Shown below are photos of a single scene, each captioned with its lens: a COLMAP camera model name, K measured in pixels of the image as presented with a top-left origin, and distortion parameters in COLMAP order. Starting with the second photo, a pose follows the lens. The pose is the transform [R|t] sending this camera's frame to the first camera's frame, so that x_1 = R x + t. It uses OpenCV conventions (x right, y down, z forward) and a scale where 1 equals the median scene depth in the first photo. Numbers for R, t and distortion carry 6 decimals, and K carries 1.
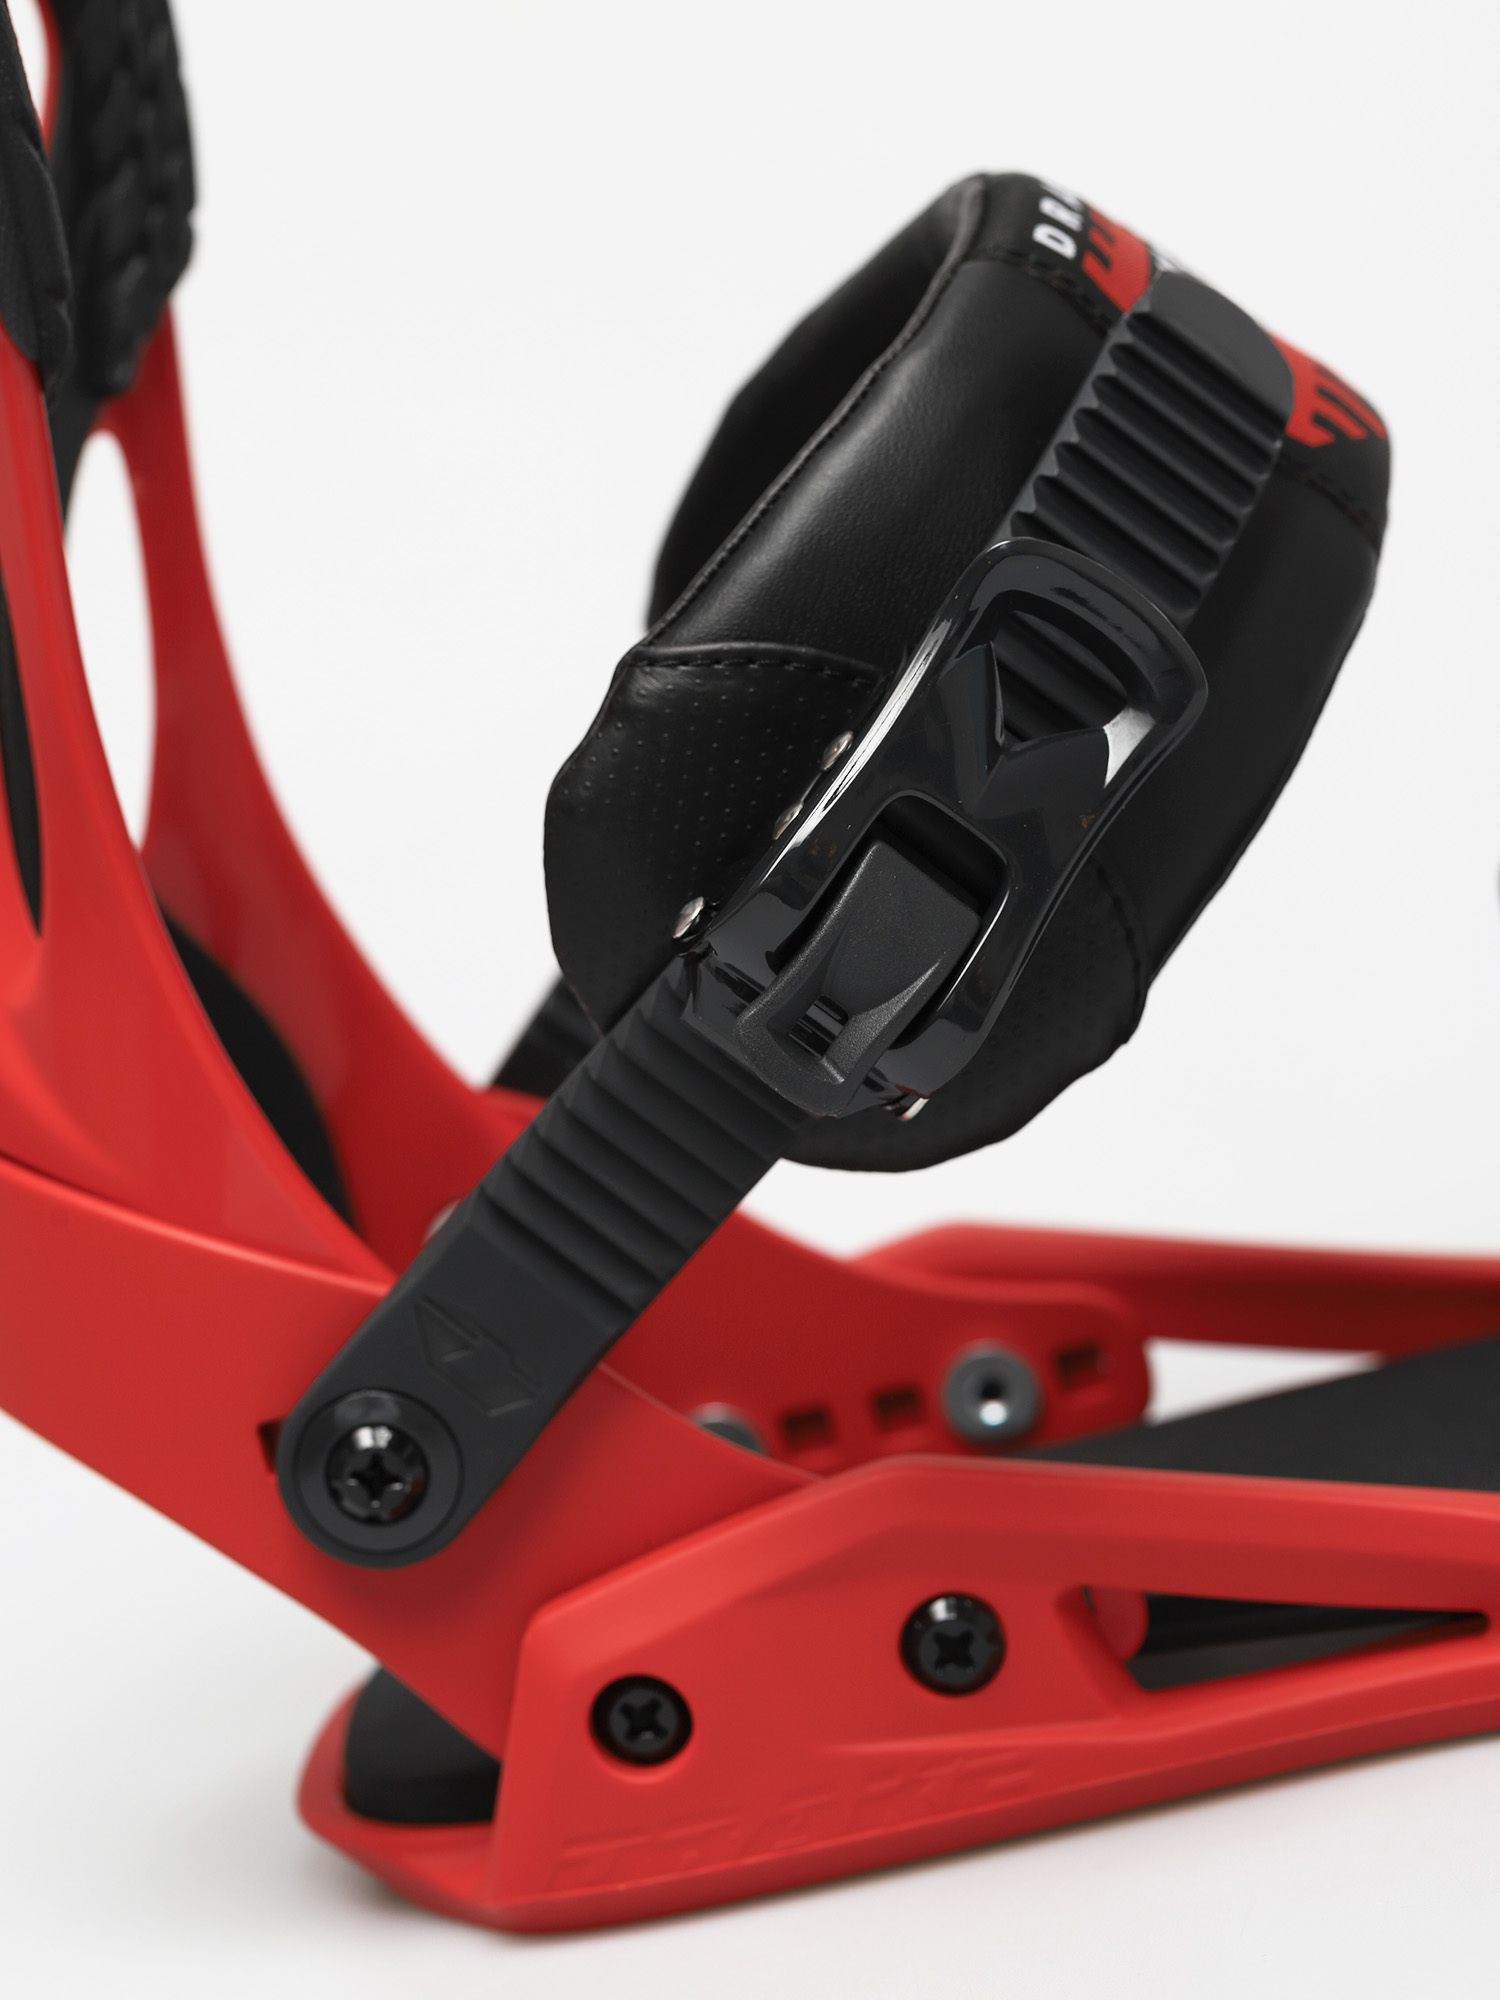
lens RADIAL K [[7804.4, 0, 750.0], [0, 7804.4, 1000.0], [0, 0, 1]] dist [-0.022721, -0.950027]
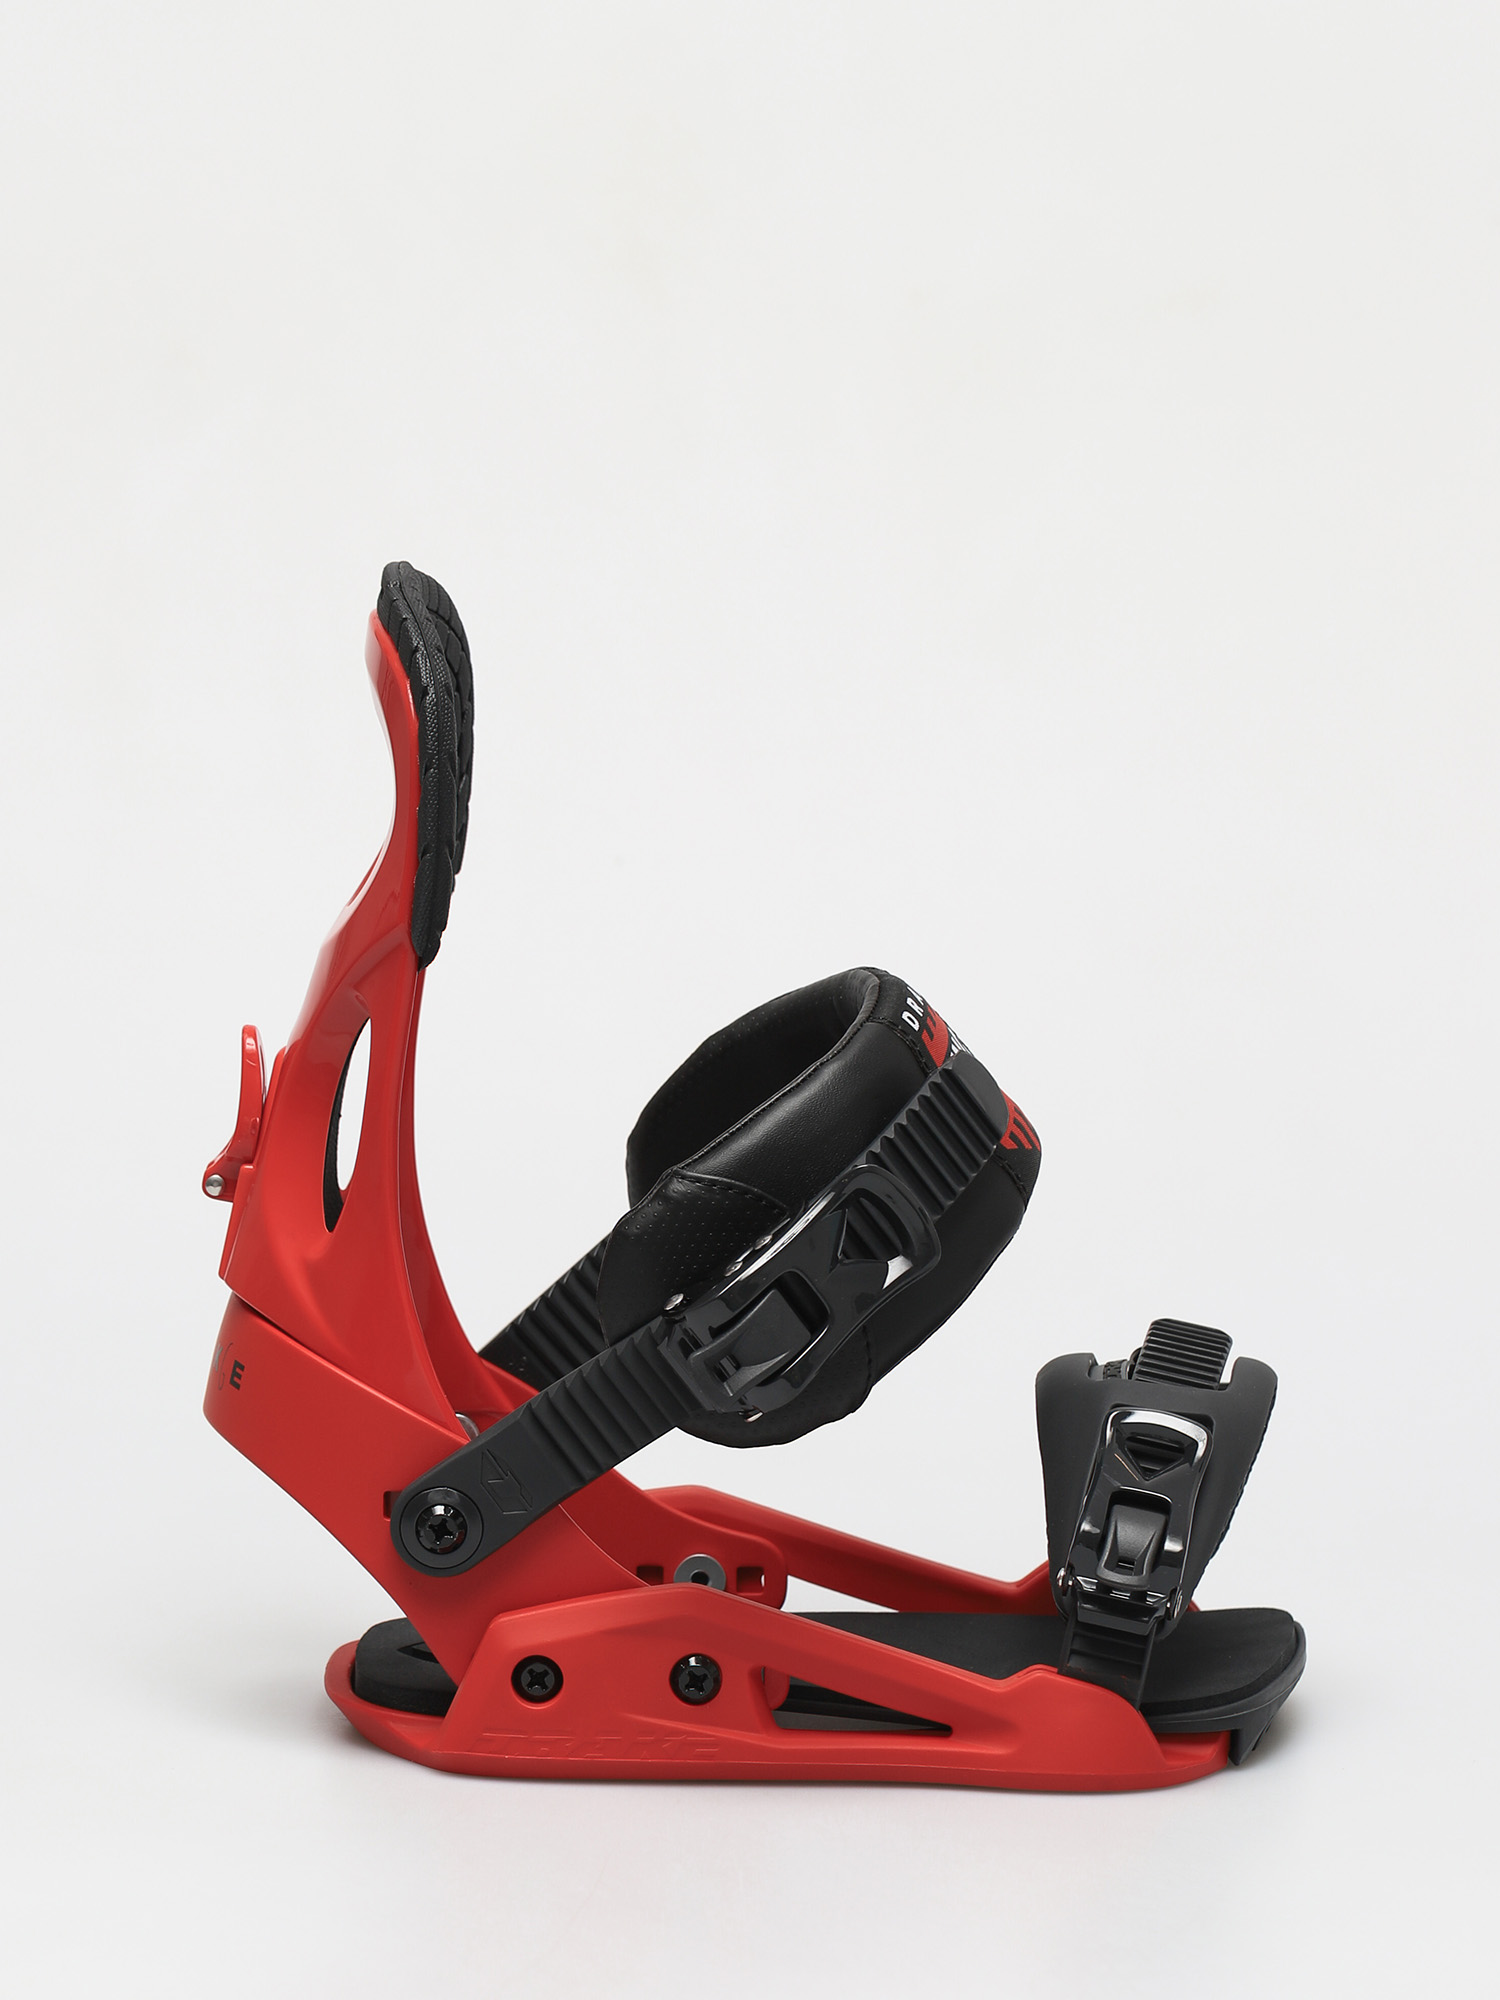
lens RADIAL K [[7804.4, 0, 750.0], [0, 7804.4, 1000.0], [0, 0, 1]] dist [-0.022721, -0.950027]
pose [[0.965481, 0.248482, 0.078121, -0.164872], [-0.244109, 0.967801, -0.061422, 0.033267], [-0.090868, 0.040232, 0.995050, -1.040506]]
